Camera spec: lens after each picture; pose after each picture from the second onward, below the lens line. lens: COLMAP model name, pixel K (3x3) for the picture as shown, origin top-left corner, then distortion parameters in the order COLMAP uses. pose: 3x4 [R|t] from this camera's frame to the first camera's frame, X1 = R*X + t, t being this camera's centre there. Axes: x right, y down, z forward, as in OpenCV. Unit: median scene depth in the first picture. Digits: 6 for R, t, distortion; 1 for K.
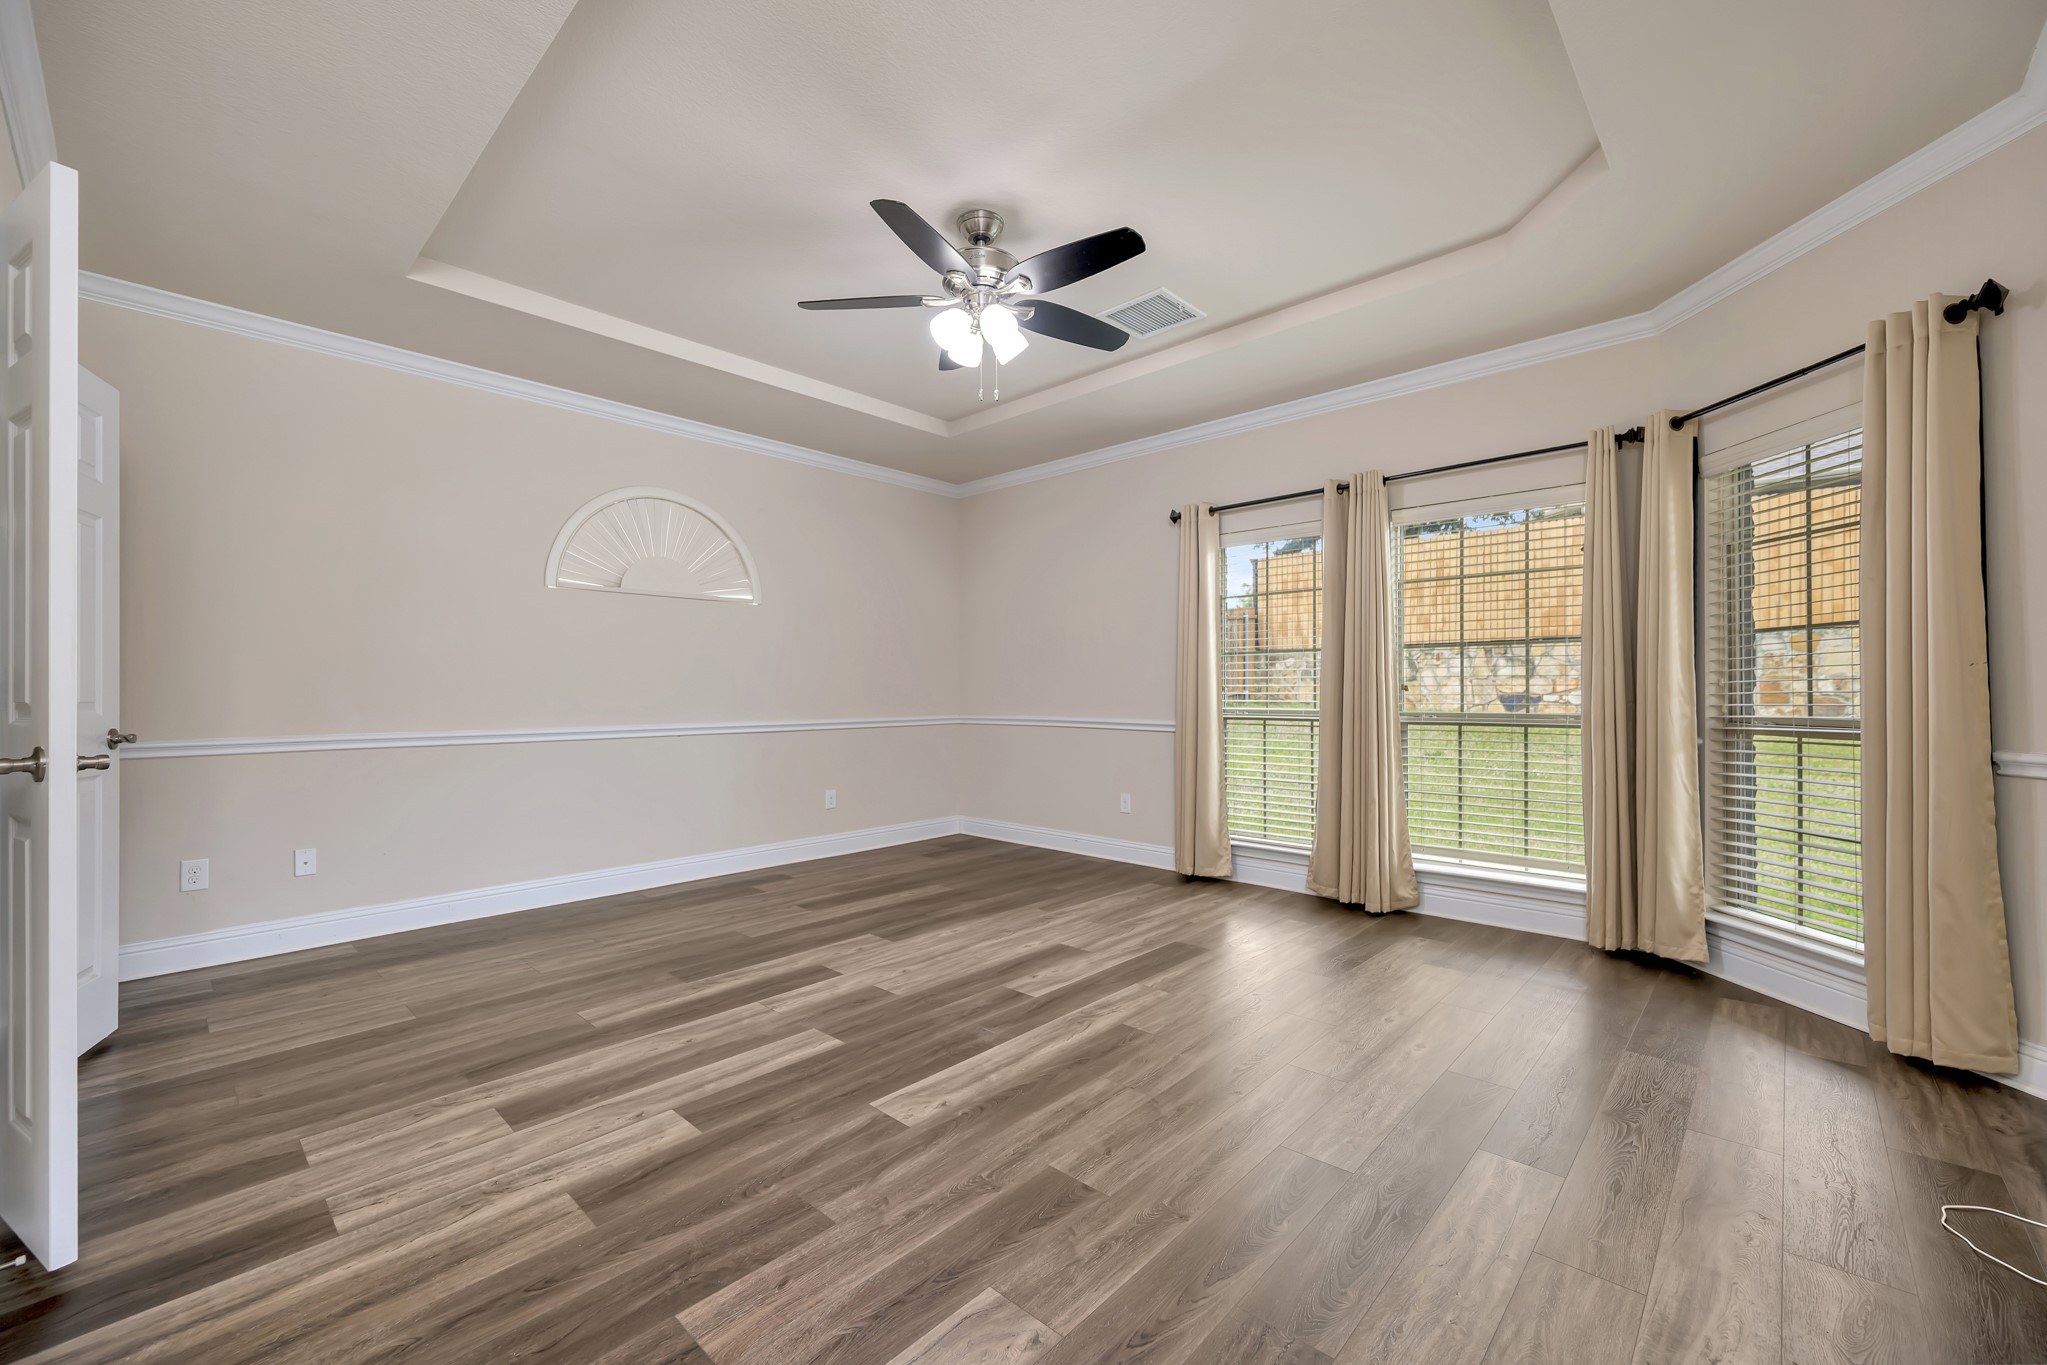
lens RADIAL K [[823.9, 0, 1029.1], [0, 823.9, 676.0], [0, 0, 1]] dist [0.000762, 0.000016]
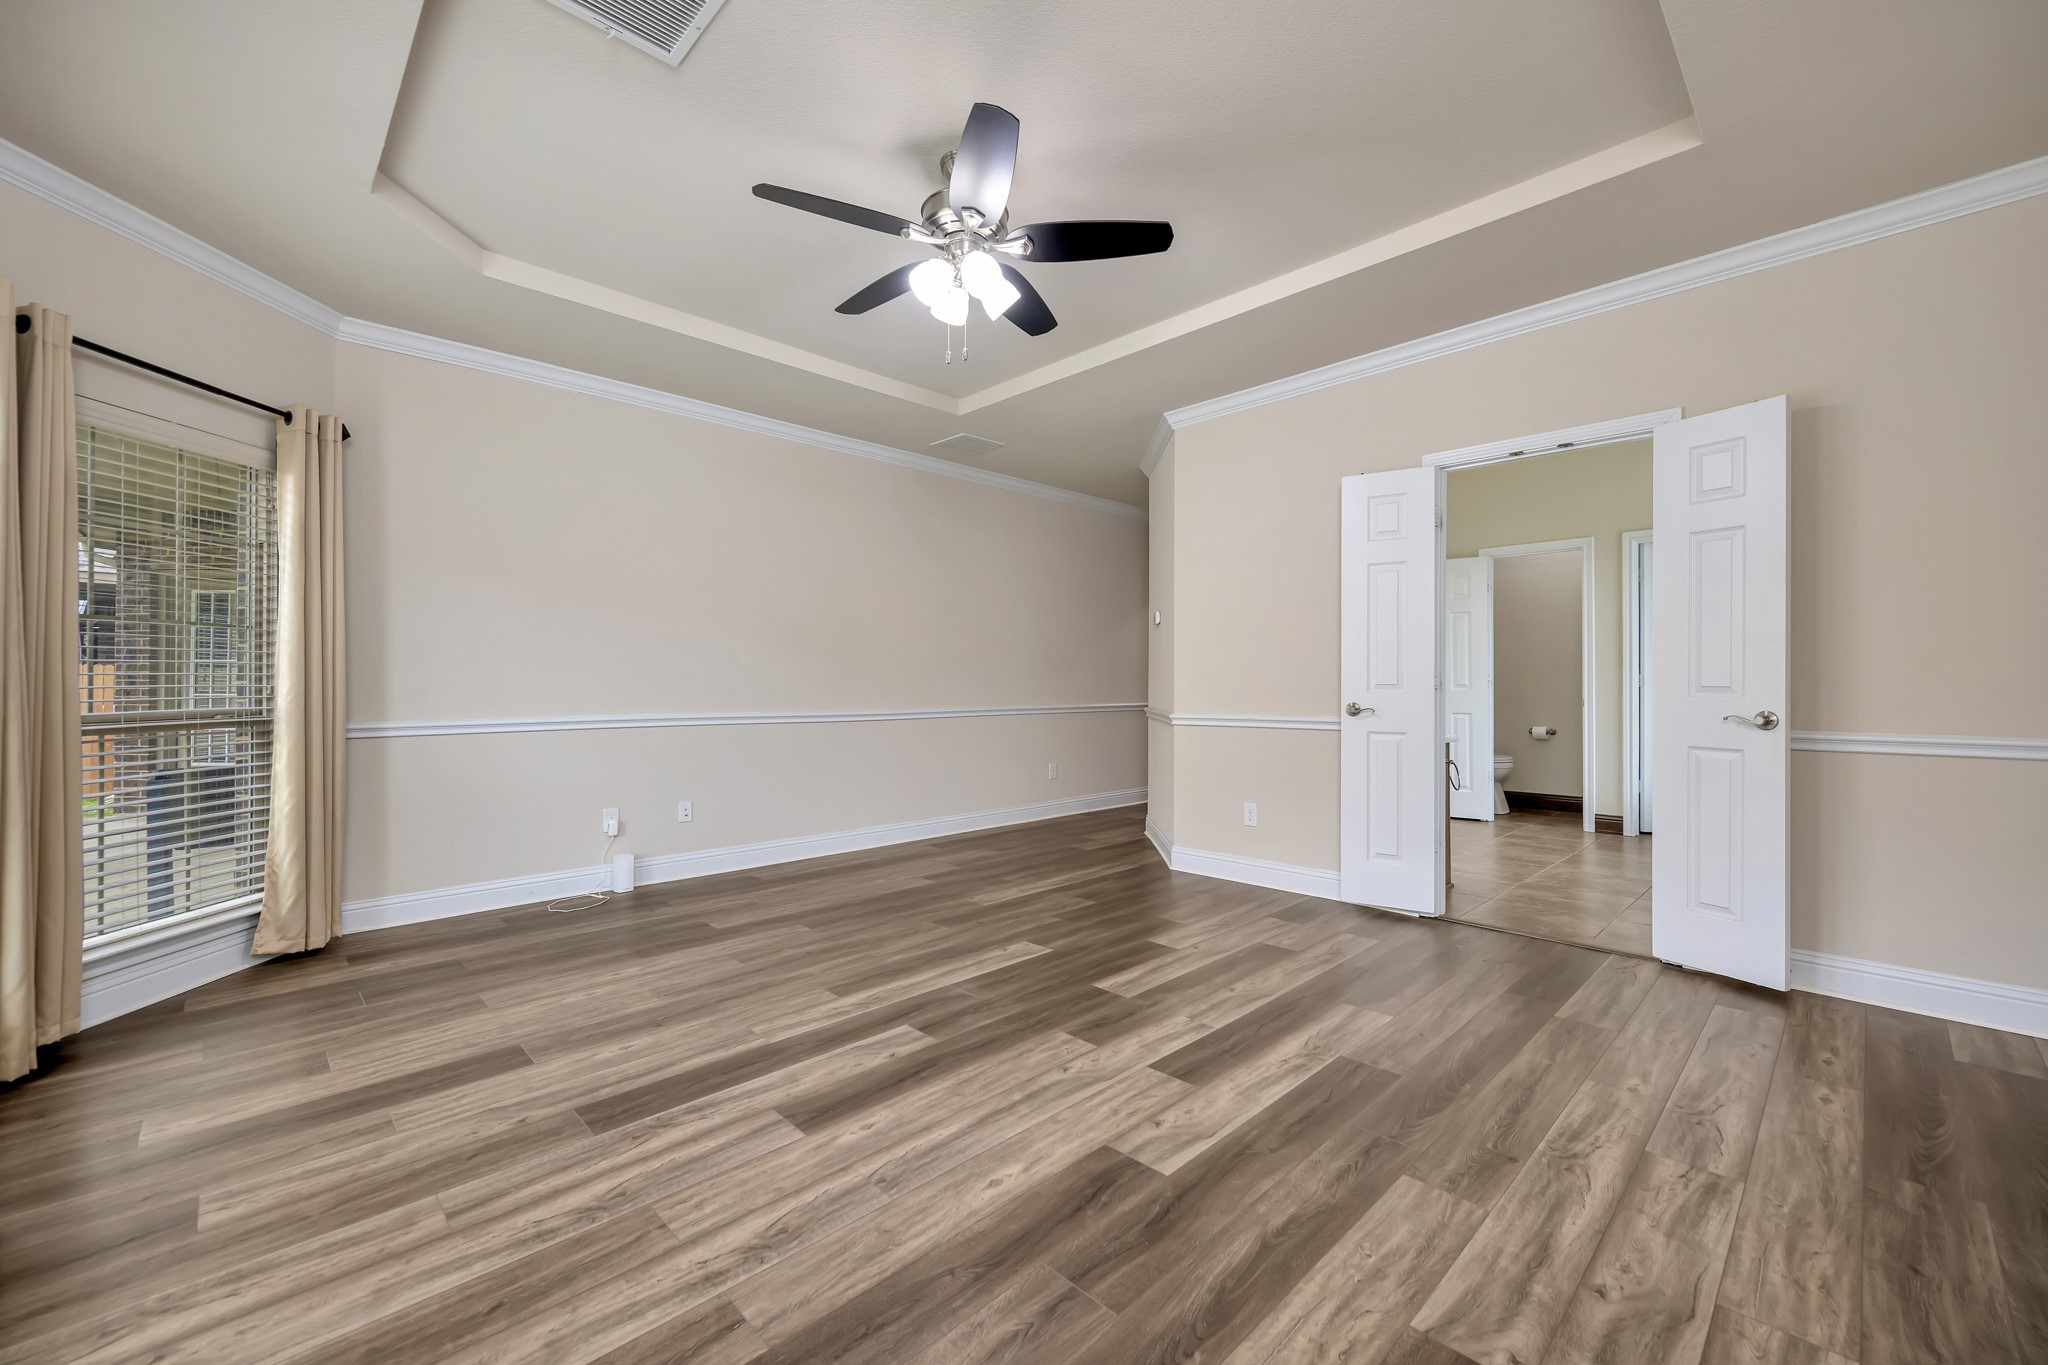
lens RADIAL K [[828.3, 0, 1051.3], [0, 828.3, 690.6], [0, 0, 1]] dist [0.010267, -0.010434]
pose [[-0.999415, 0.007508, 0.033379, -0.169982], [0.007174, 0.999923, -0.010127, 0.035851], [-0.033453, -0.009881, -0.999391, 1.768167]]
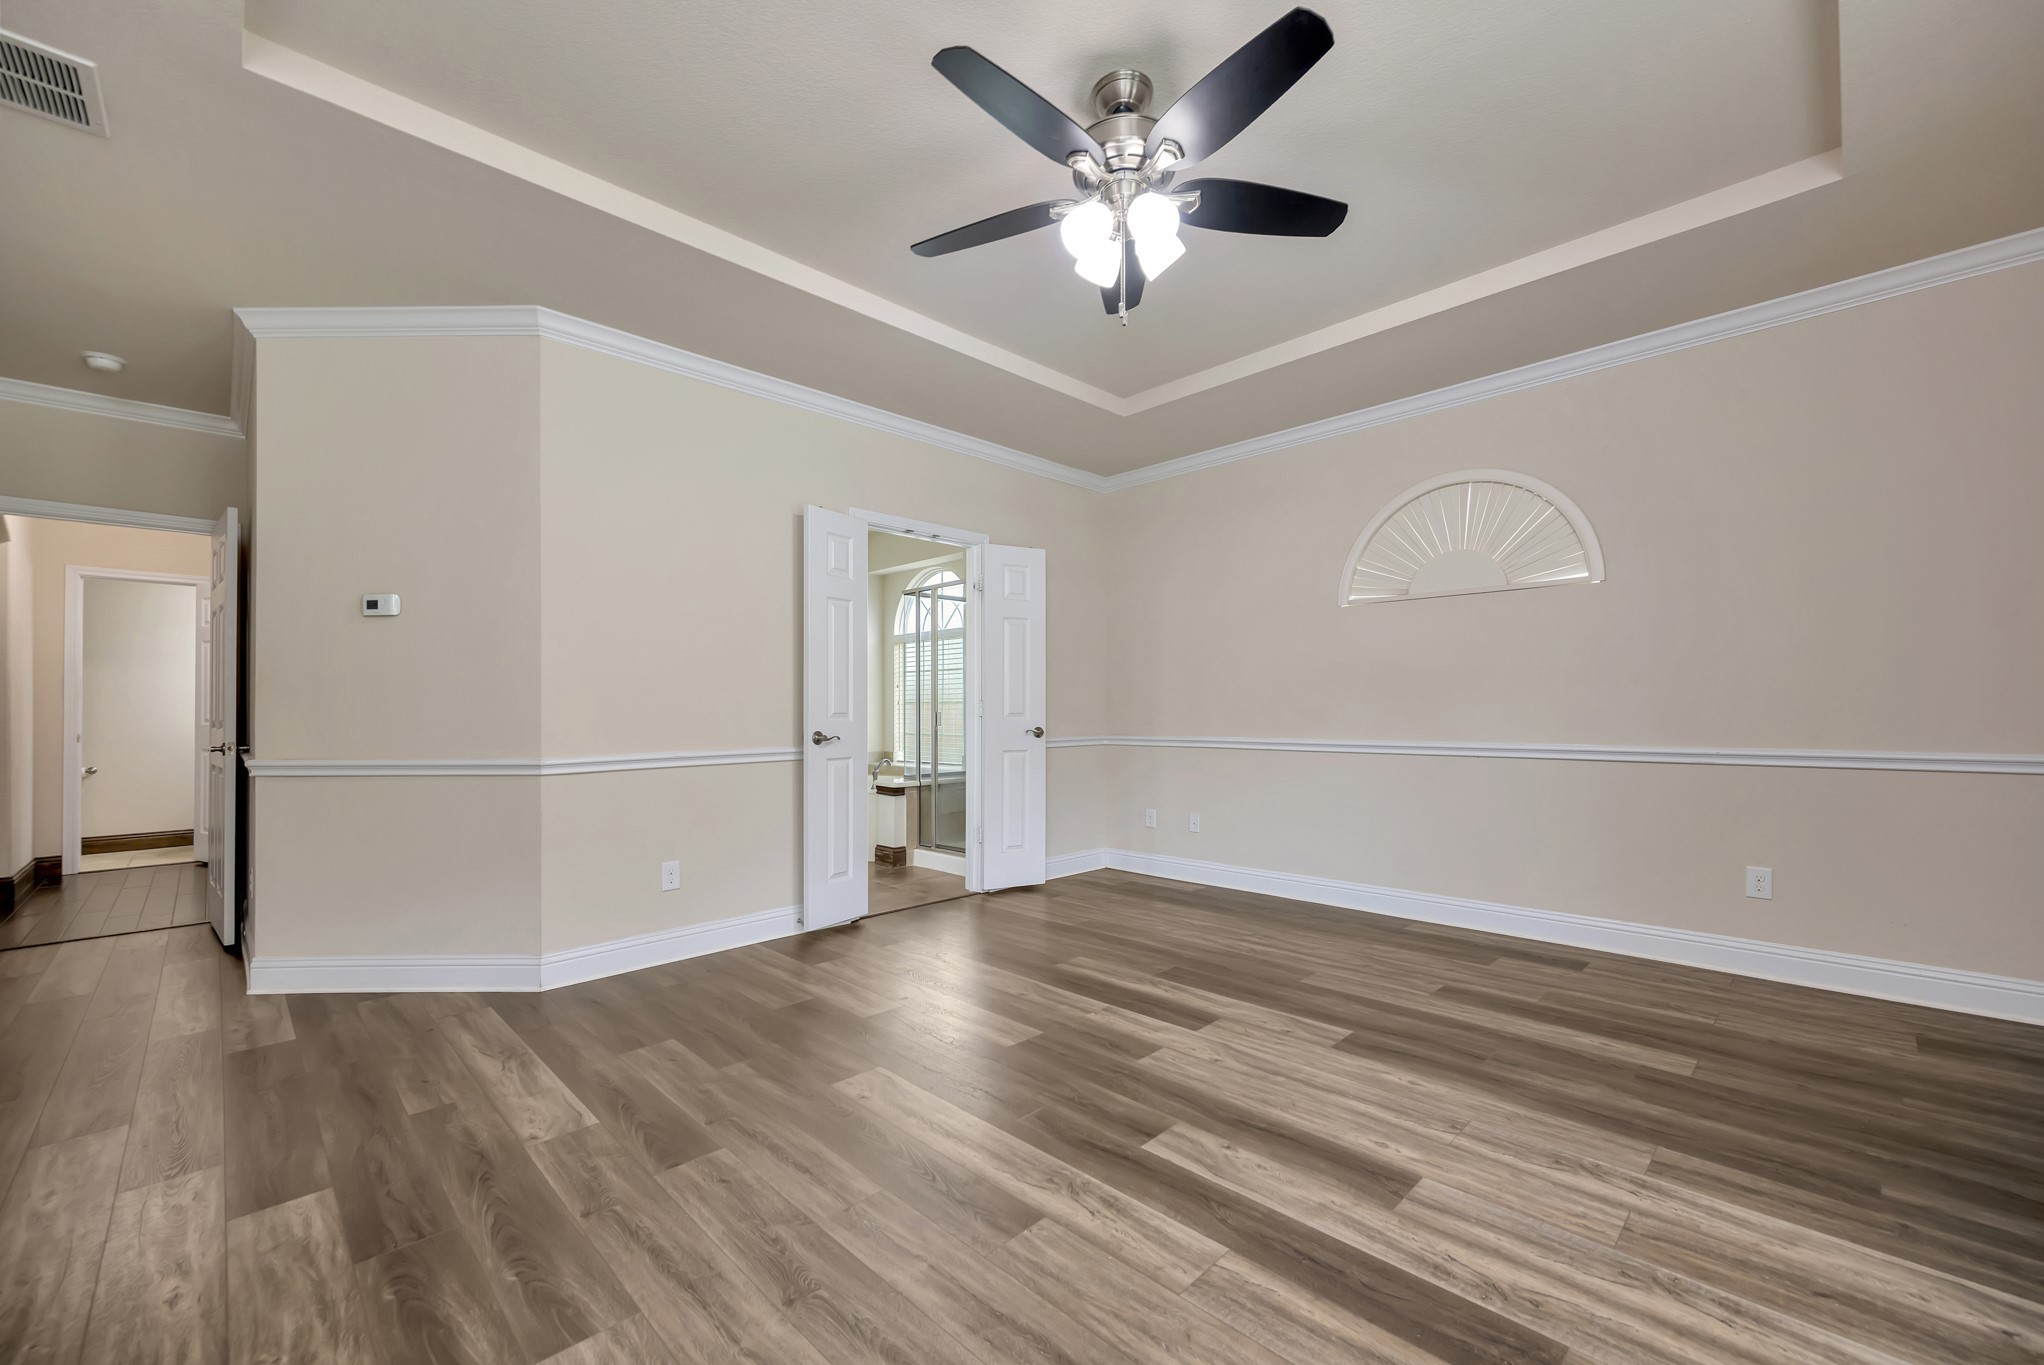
lens RADIAL K [[813.5, 0, 1028.5], [0, 813.5, 698.5], [0, 0, 1]] dist [-0.001050, -0.000046]
pose [[-0.037018, -0.010175, -0.999263, 0.653033], [0.026174, 0.999595, -0.011148, 0.015993], [0.998972, -0.026567, -0.036736, 0.877178]]
